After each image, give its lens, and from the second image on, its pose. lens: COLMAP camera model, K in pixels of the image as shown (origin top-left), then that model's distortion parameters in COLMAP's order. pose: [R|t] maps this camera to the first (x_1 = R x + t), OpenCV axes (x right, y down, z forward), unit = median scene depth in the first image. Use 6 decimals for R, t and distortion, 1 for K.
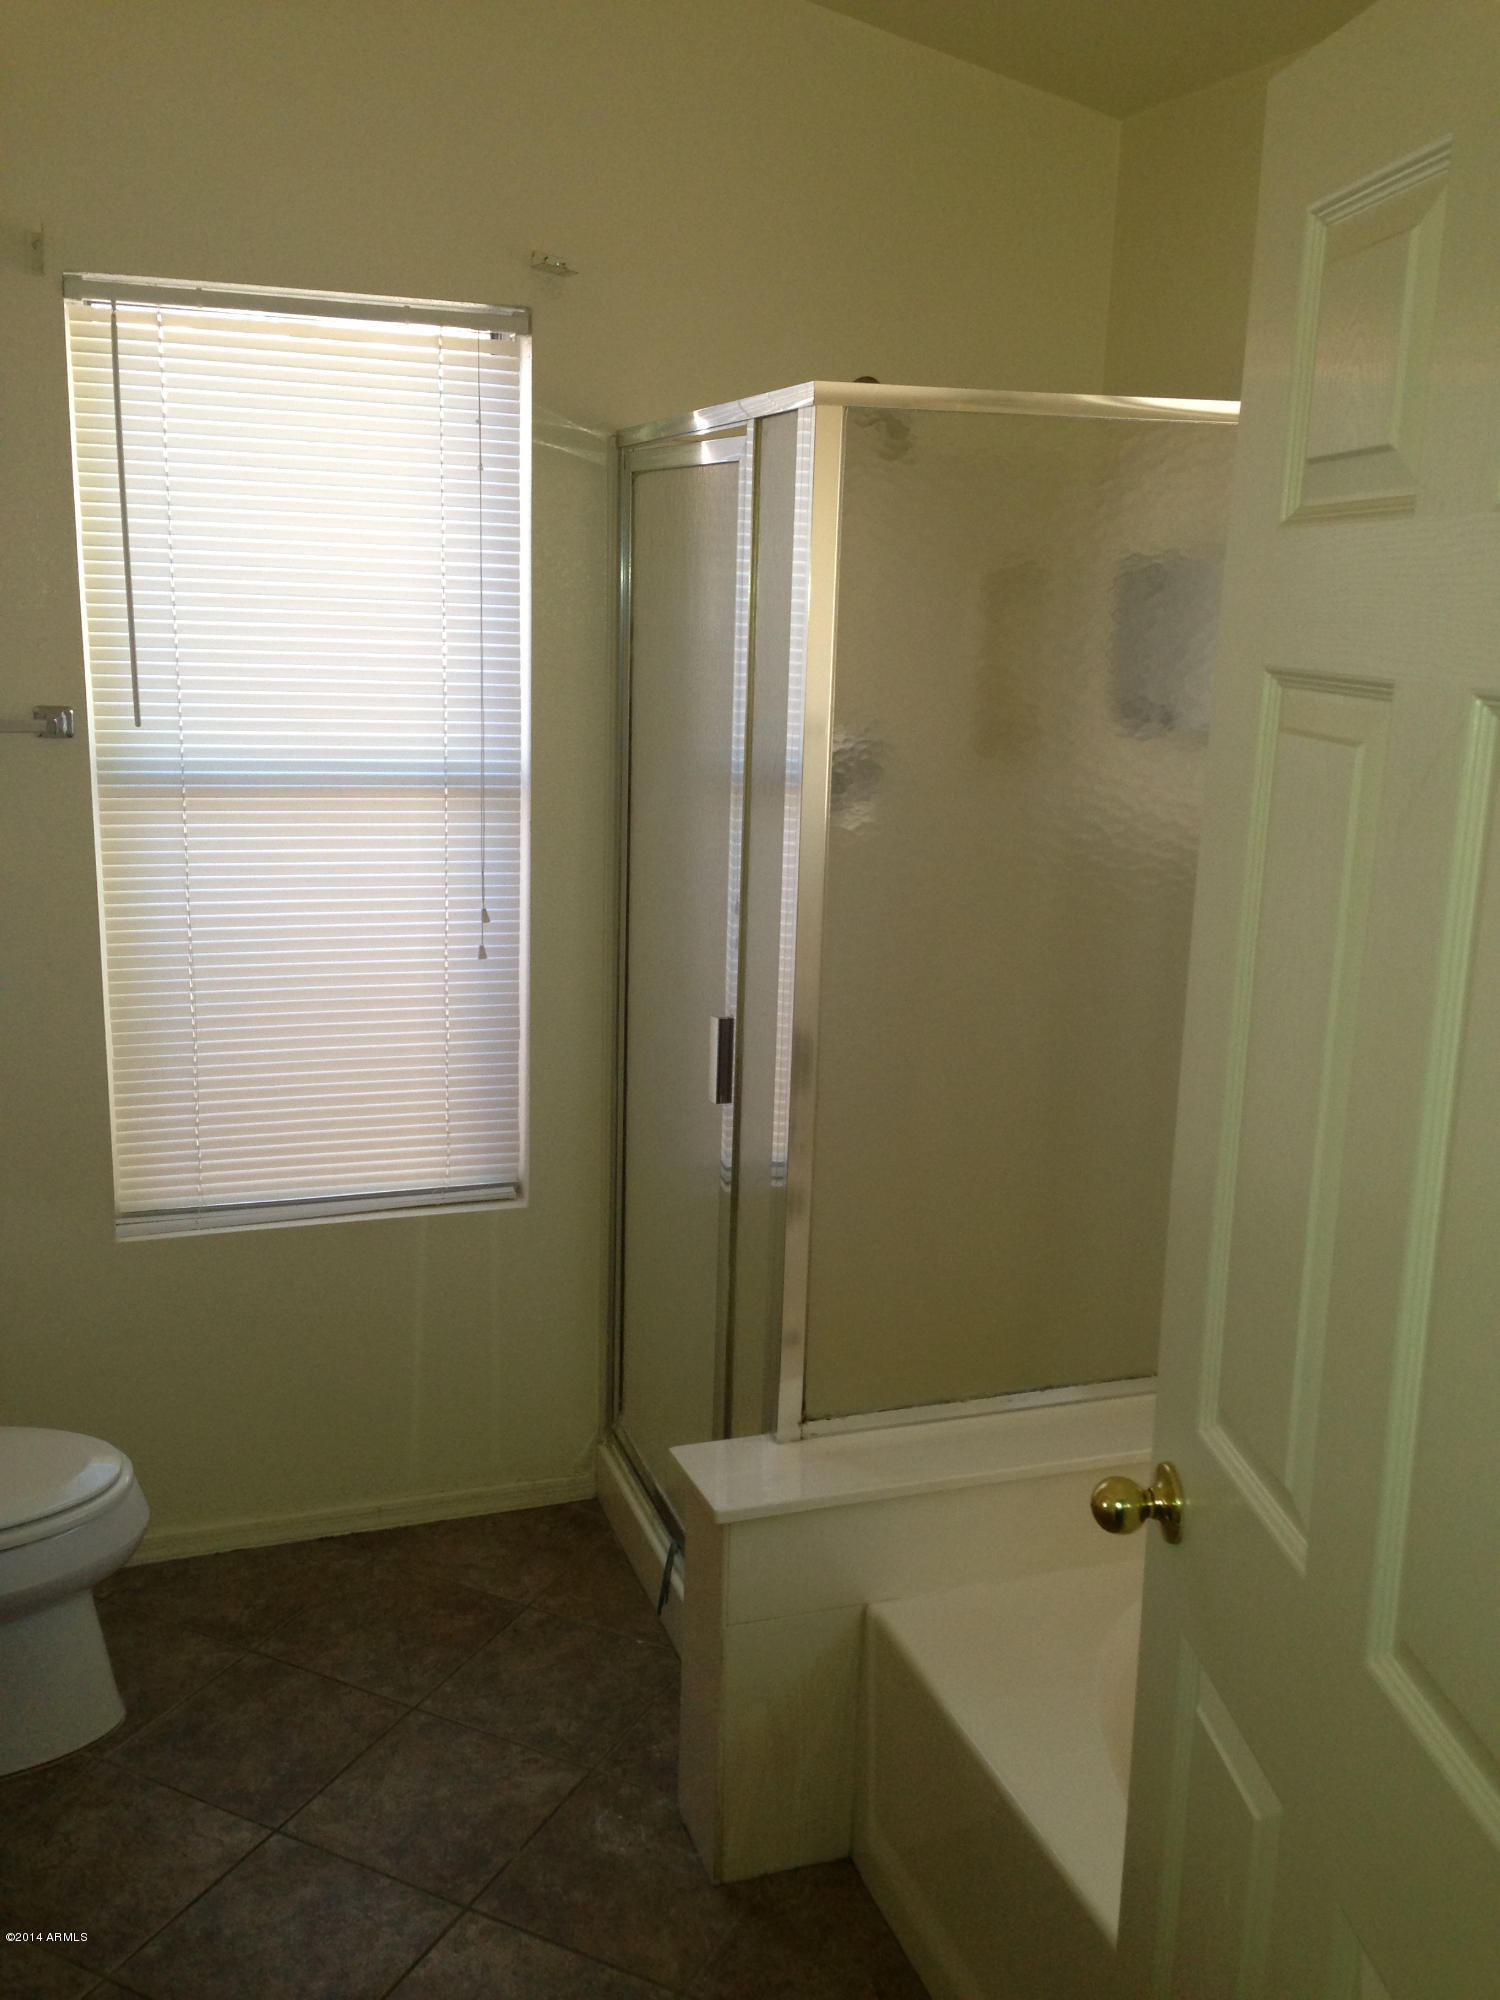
lens RADIAL K [[1902.0, 0, 745.7], [0, 1902.0, 1003.9], [0, 0, 1]] dist [0.193421, -0.277935]
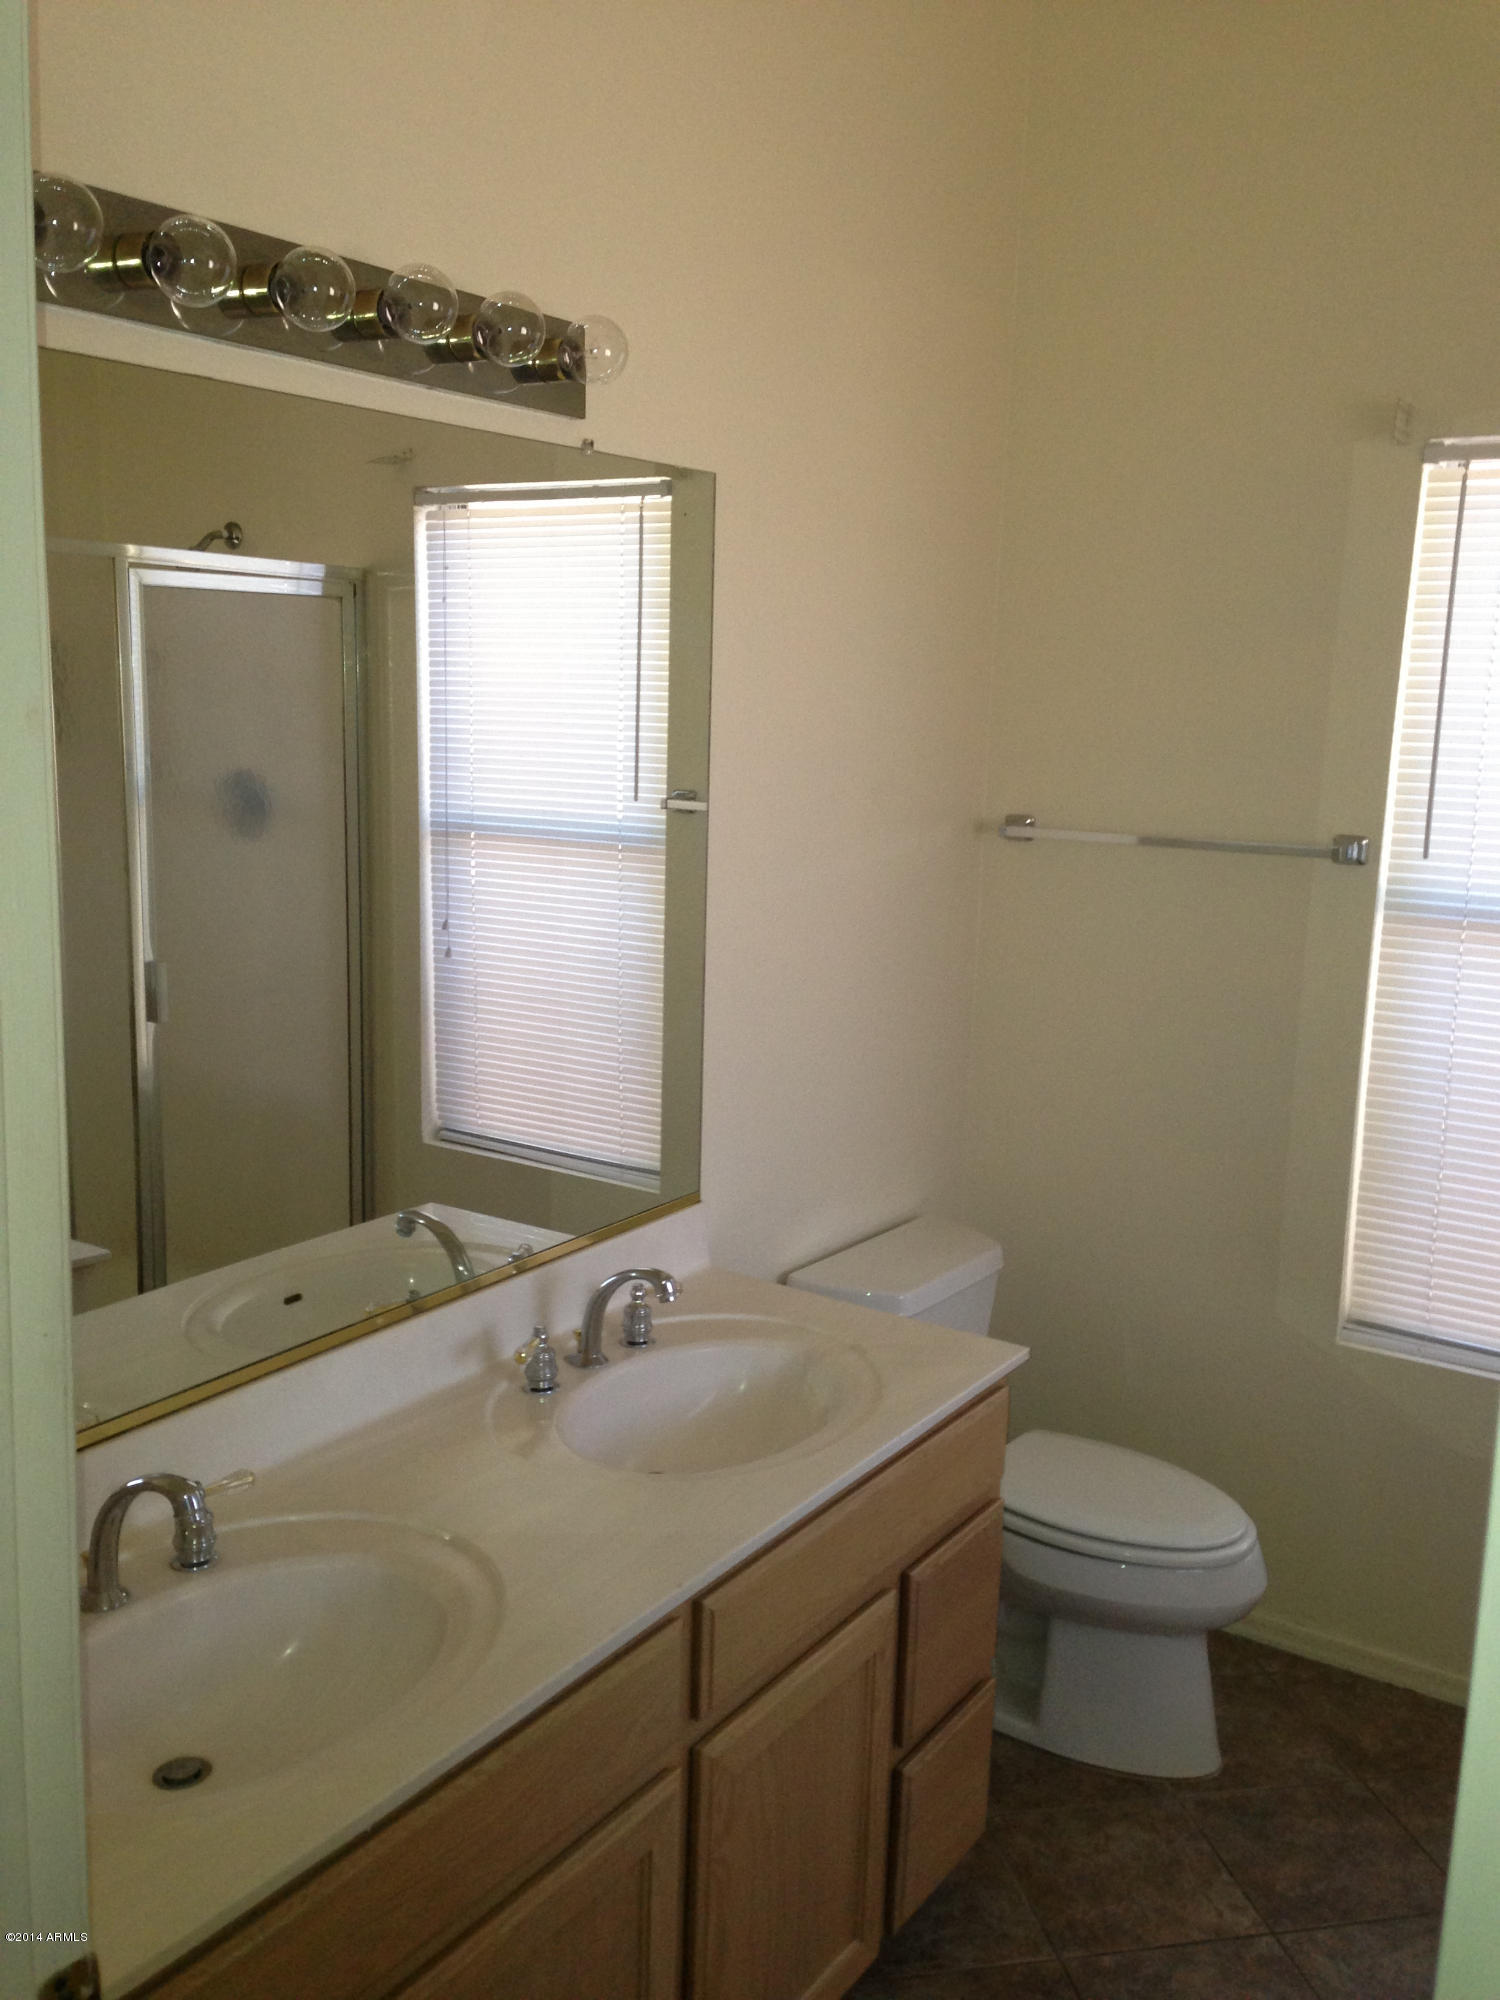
lens RADIAL K [[1902.0, 0, 745.7], [0, 1902.0, 1003.9], [0, 0, 1]] dist [0.193421, -0.277935]
pose [[0.630196, 0.133638, -0.764848, 0.265190], [-0.190871, 0.981512, 0.014227, -0.011600], [0.752609, 0.137022, 0.644053, 0.064057]]
